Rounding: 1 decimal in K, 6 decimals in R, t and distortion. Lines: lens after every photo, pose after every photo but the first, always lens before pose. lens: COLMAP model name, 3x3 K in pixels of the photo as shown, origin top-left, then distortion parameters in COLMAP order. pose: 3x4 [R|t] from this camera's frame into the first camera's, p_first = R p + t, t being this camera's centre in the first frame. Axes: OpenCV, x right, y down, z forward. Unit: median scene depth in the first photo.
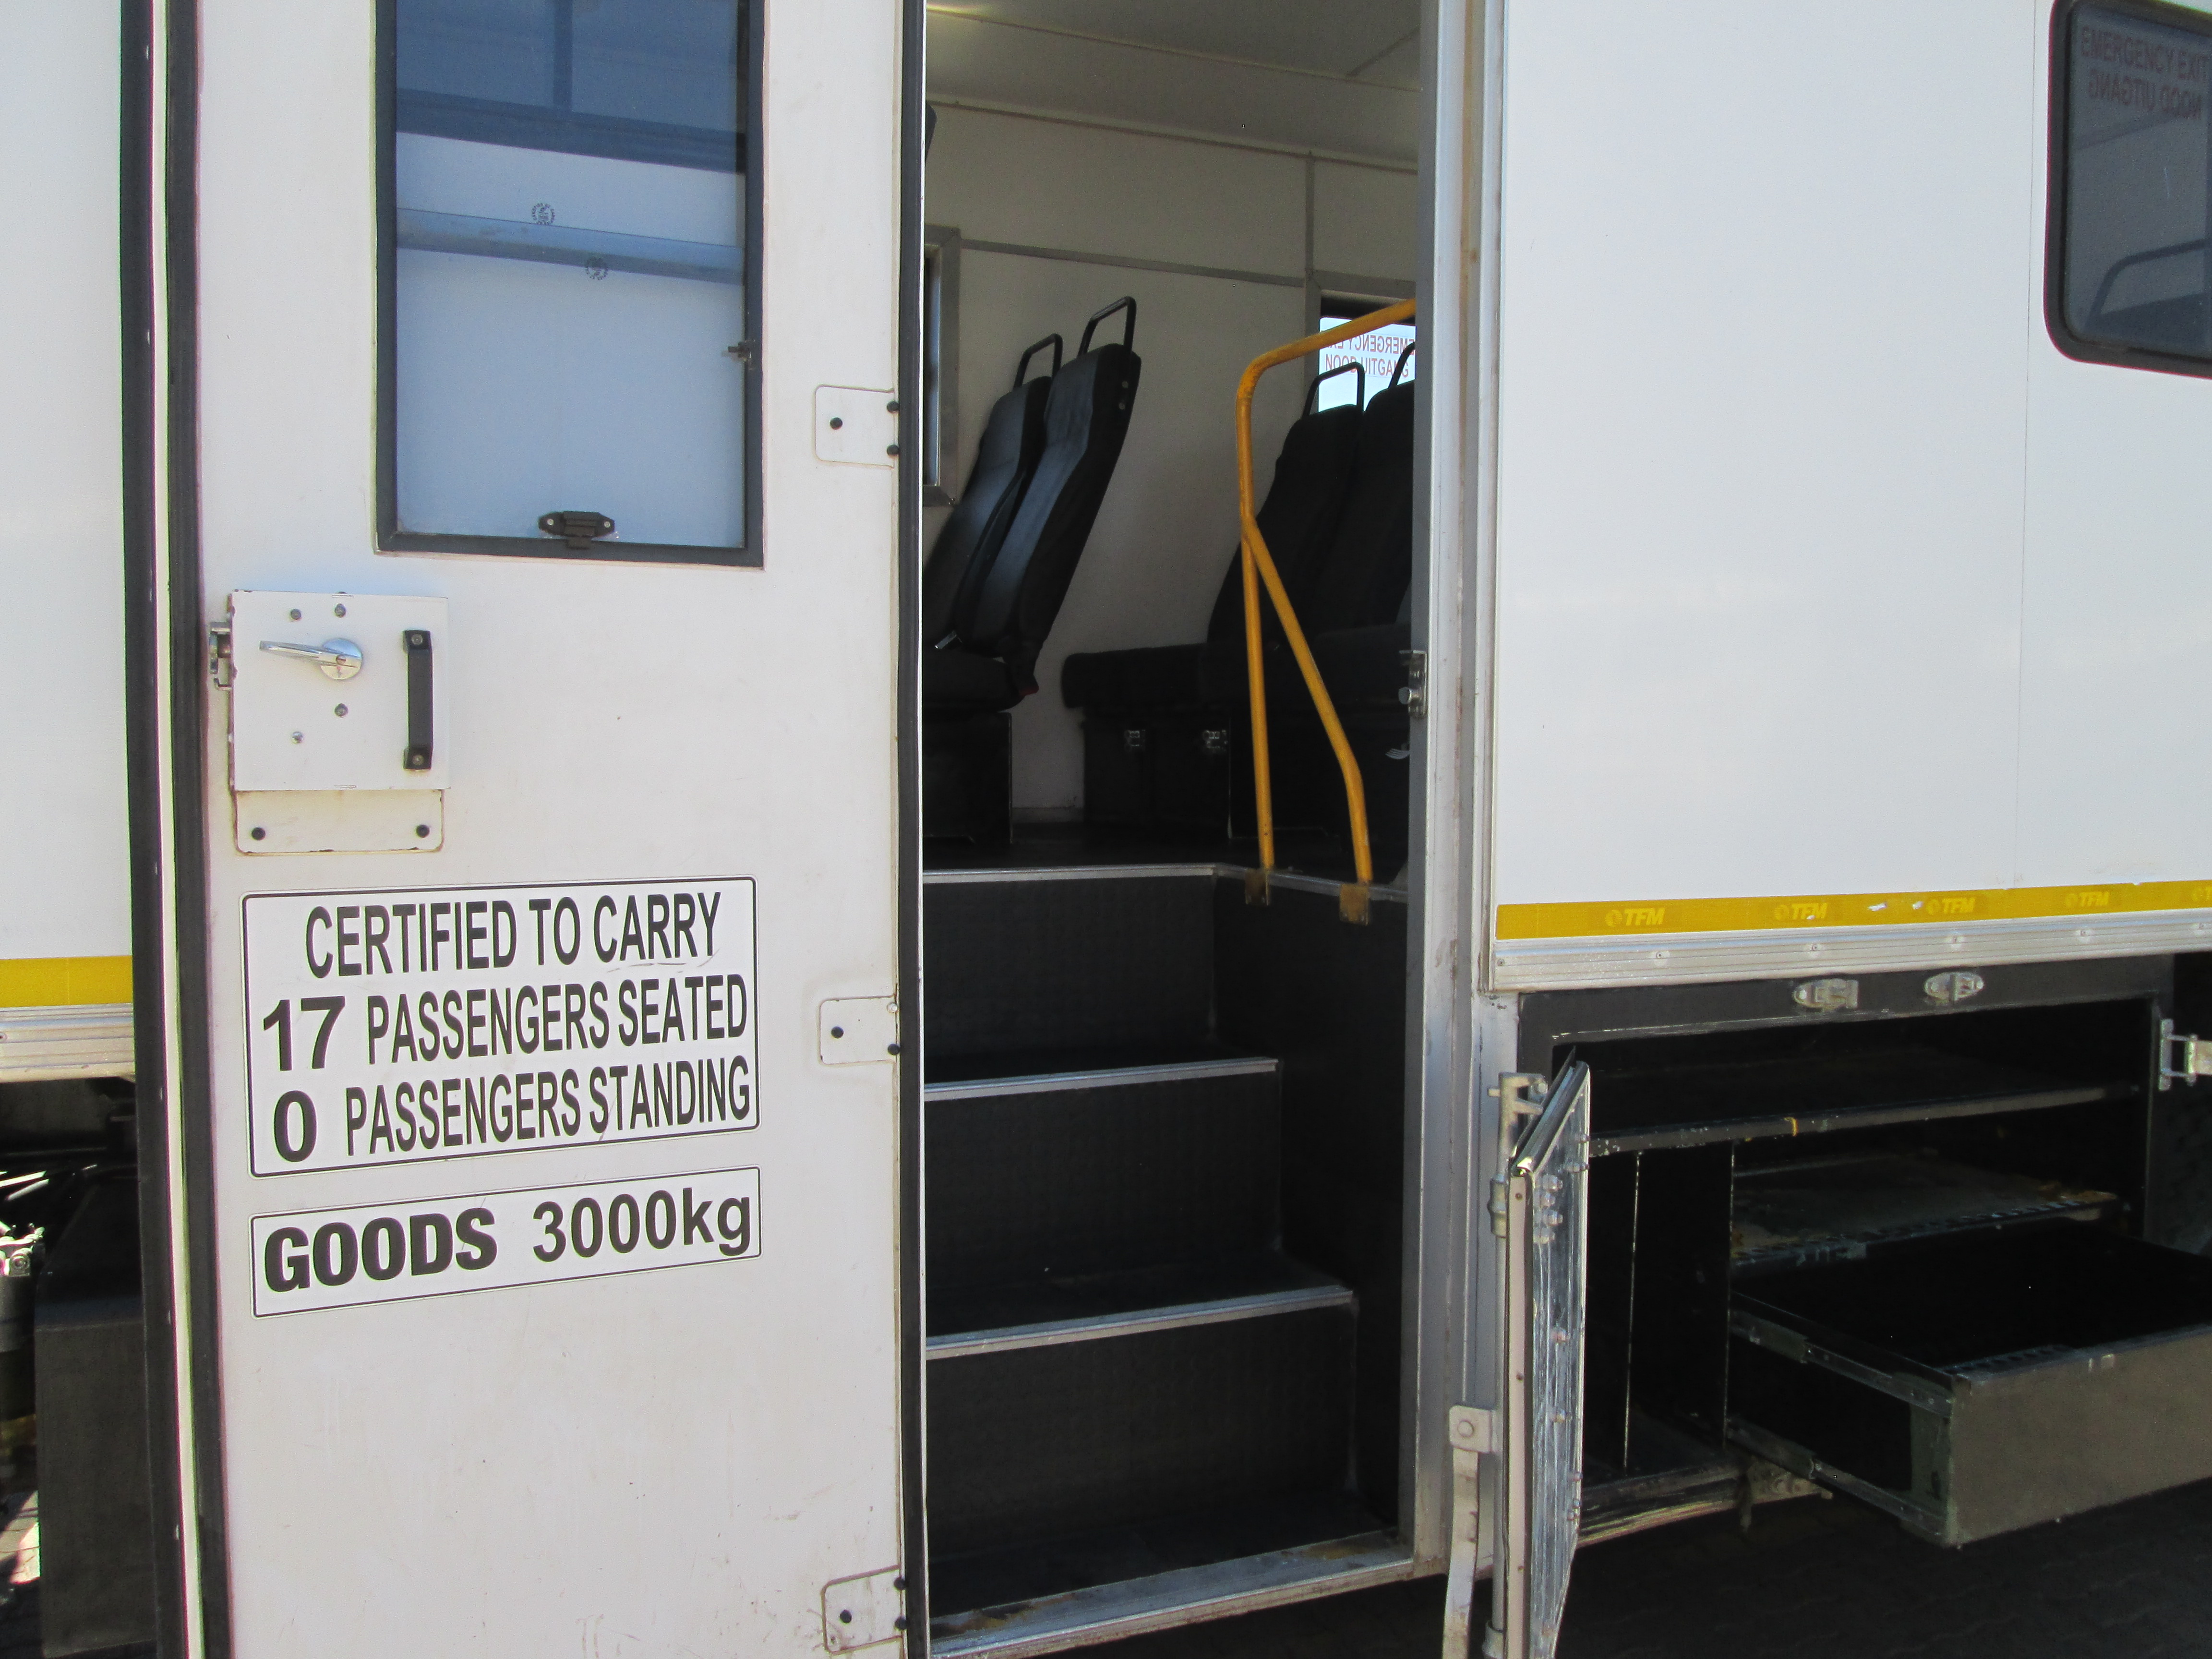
lens RADIAL K [[1834.4, 0, 1100.0], [0, 1834.4, 831.5], [0, 0, 1]] dist [-0.052985, 0.030671]
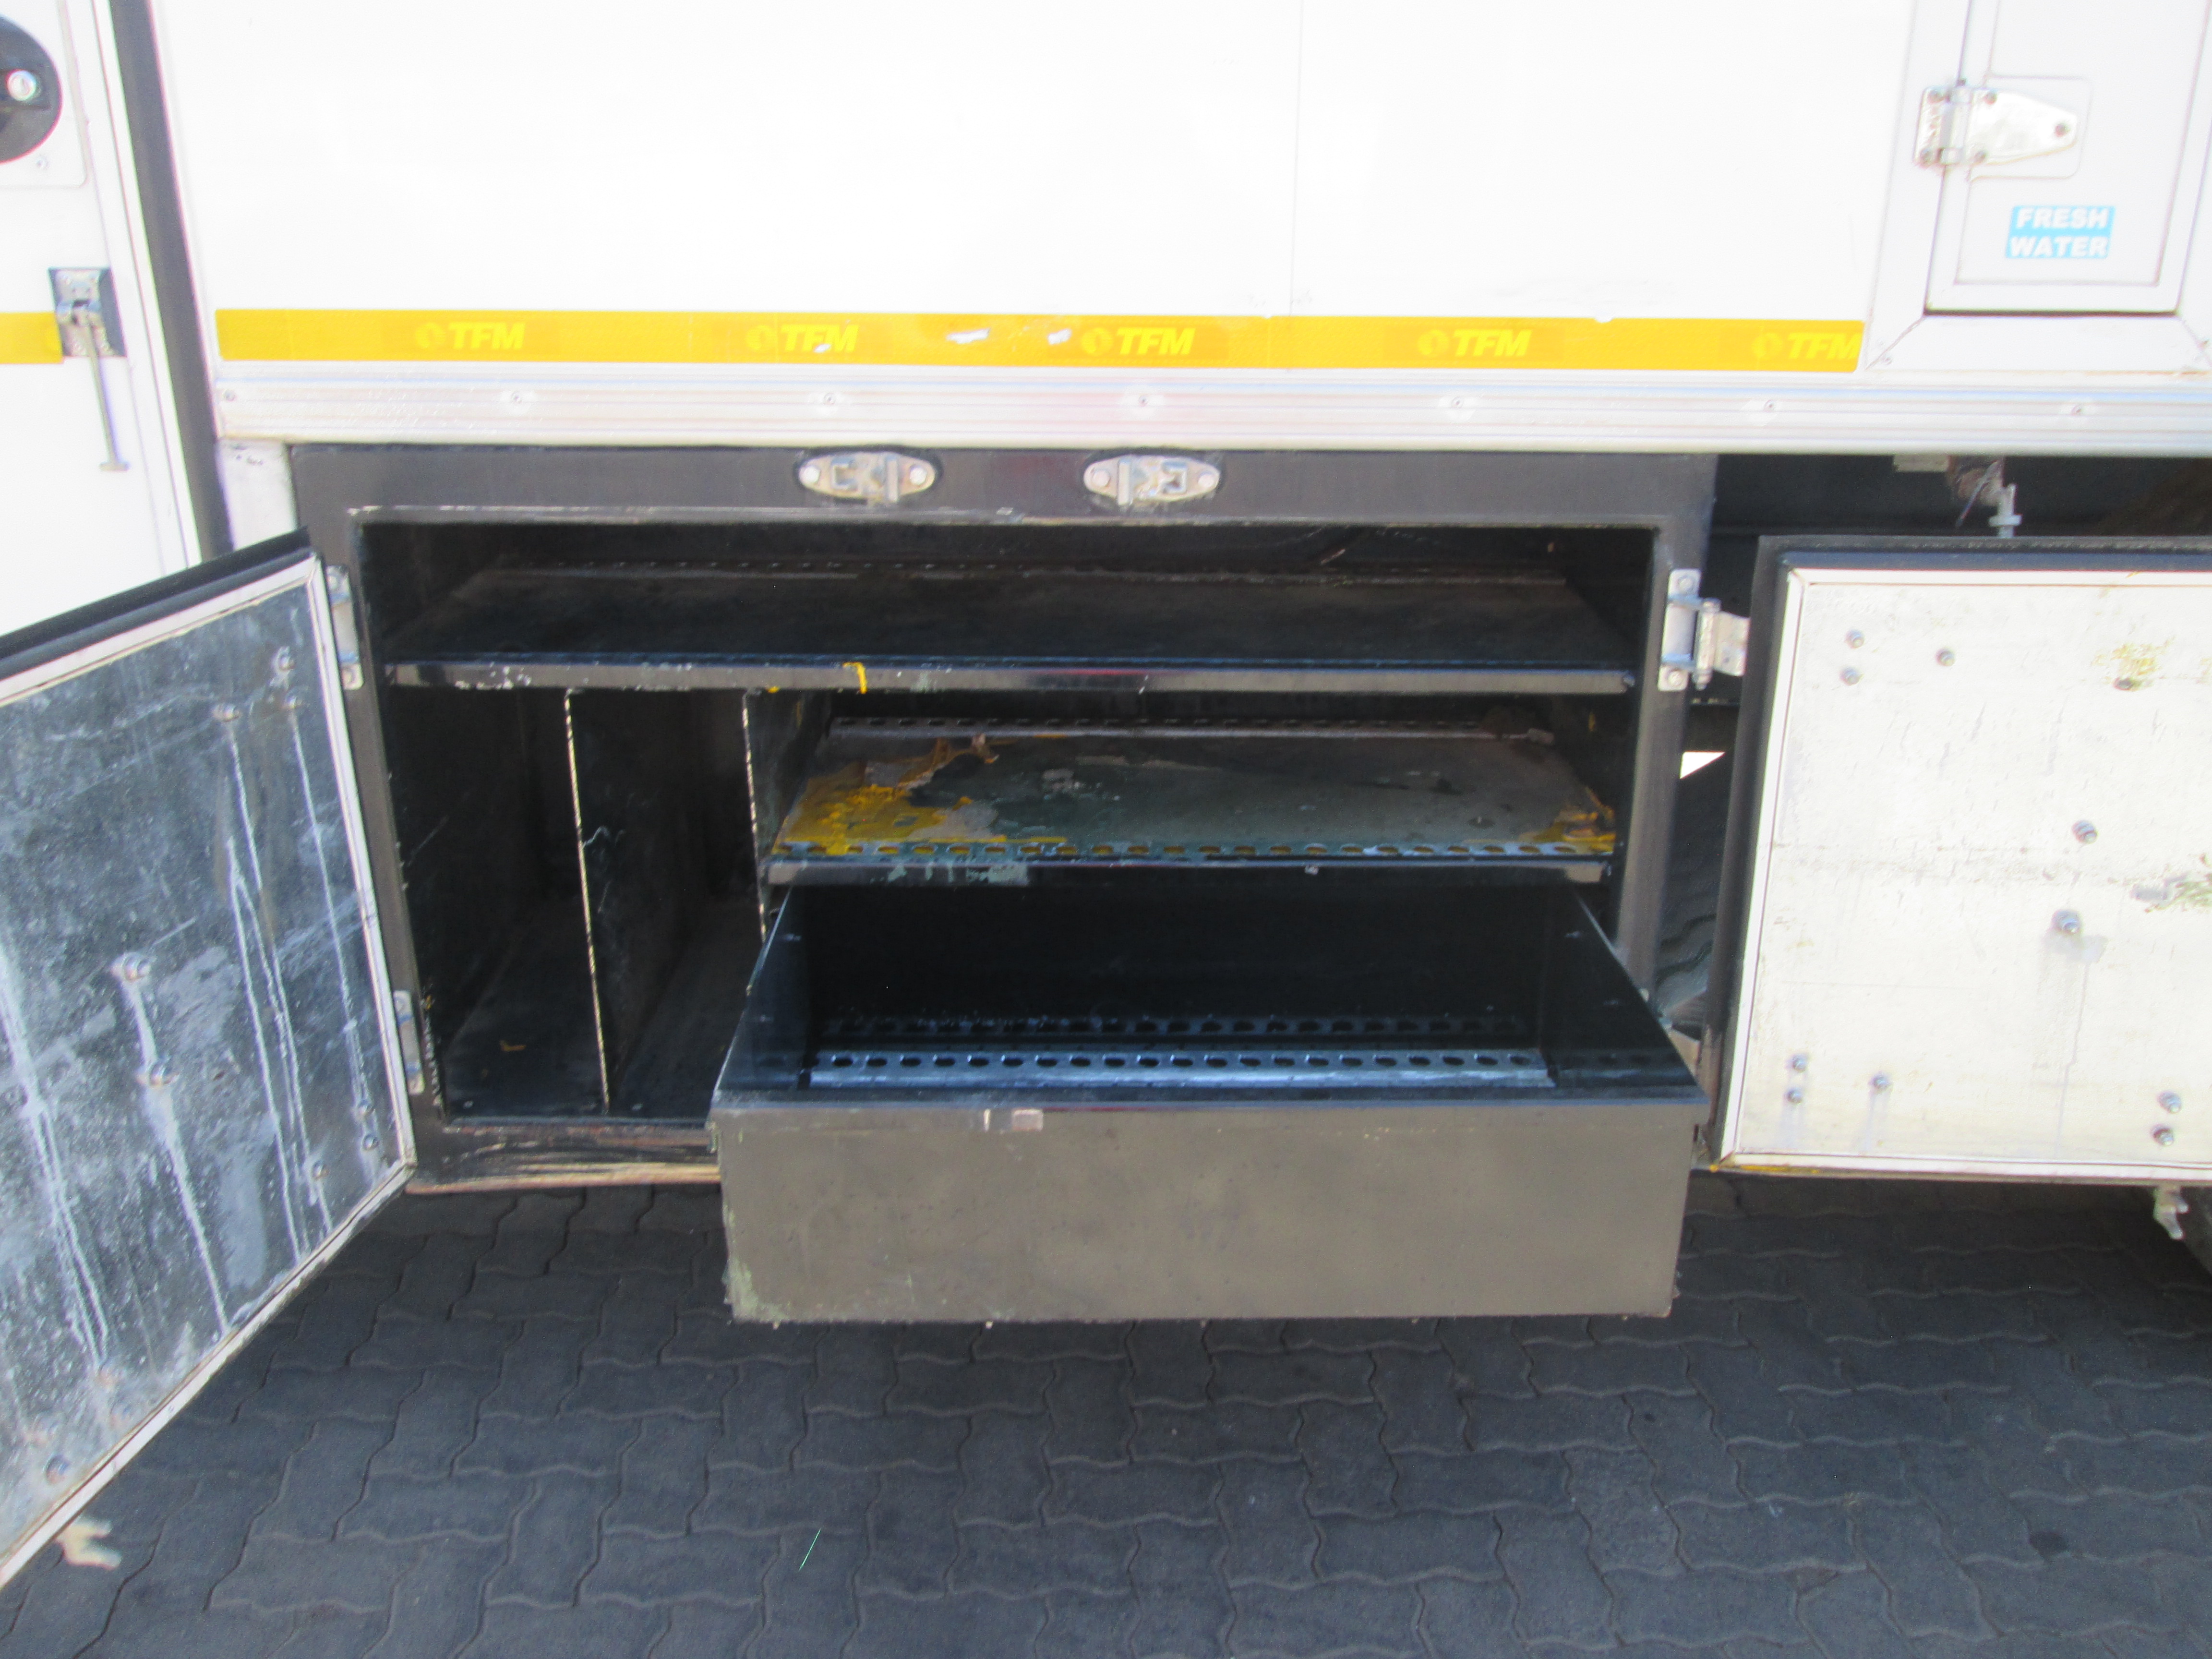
lens RADIAL K [[1834.4, 0, 1100.0], [0, 1834.4, 831.5], [0, 0, 1]] dist [-0.052985, 0.030671]
pose [[0.914886, 0.142165, -0.377853, 0.725370], [-0.019517, 0.950427, 0.310336, 0.008894], [0.403241, -0.276547, 0.872306, 0.451656]]
